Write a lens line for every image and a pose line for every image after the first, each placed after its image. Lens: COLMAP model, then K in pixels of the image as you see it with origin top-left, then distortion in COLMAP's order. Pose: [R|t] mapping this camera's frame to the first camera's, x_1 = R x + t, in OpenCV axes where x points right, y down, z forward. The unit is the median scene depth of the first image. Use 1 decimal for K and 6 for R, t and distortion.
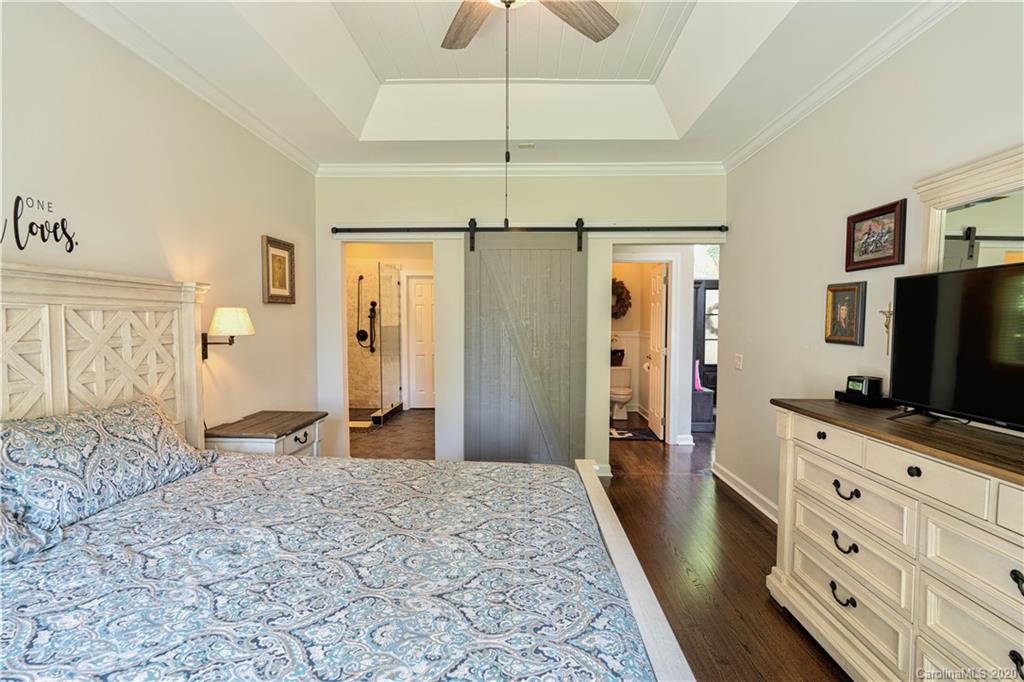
lens RADIAL K [[470.1, 0, 507.7], [0, 470.1, 343.6], [0, 0, 1]] dist [-0.012394, 0.005741]
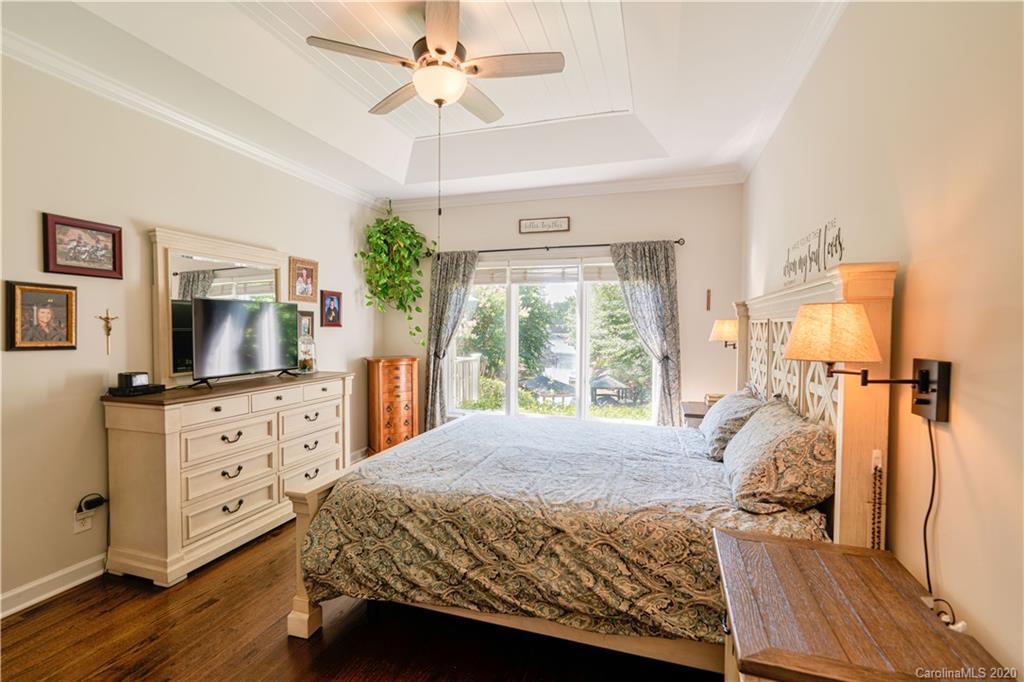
lens RADIAL K [[470.1, 0, 508.6], [0, 470.1, 340.4], [0, 0, 1]] dist [-0.012394, 0.005741]
pose [[-0.962205, -0.015082, 0.271909, -0.360040], [0.005501, 0.997185, 0.074777, -0.070665], [-0.272272, 0.073446, -0.959413, 1.422061]]
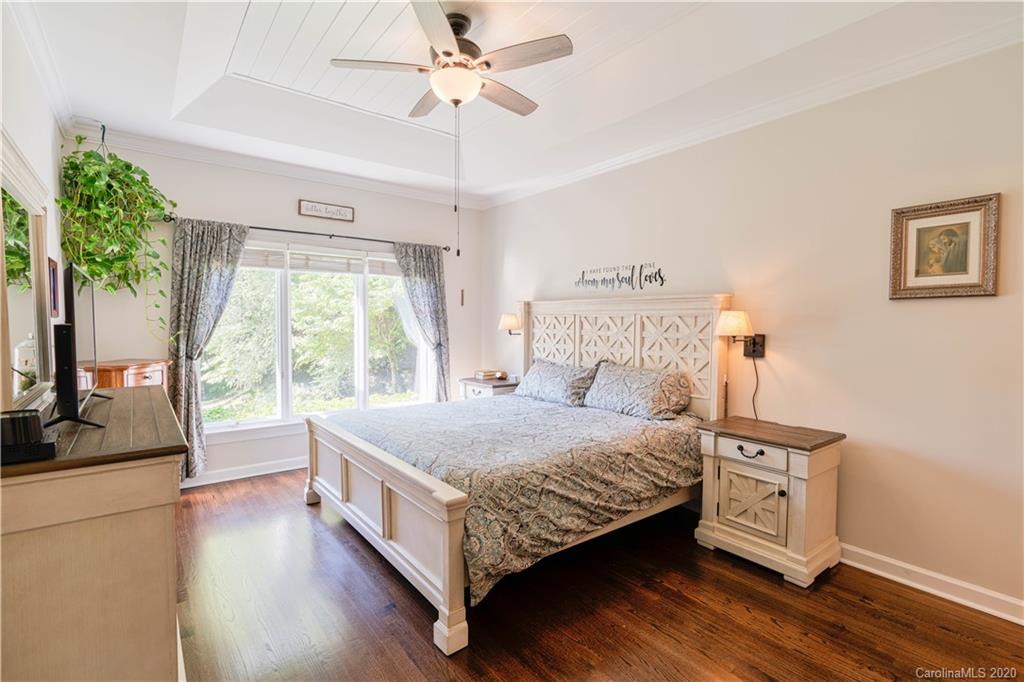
lens RADIAL K [[470.1, 0, 503.3], [0, 470.1, 338.8], [0, 0, 1]] dist [-0.012394, 0.005741]
pose [[-0.774520, 0.016885, -0.632324, 0.501080], [-0.038817, 0.996491, 0.074156, -0.065335], [0.631357, 0.081980, -0.771147, 1.379632]]
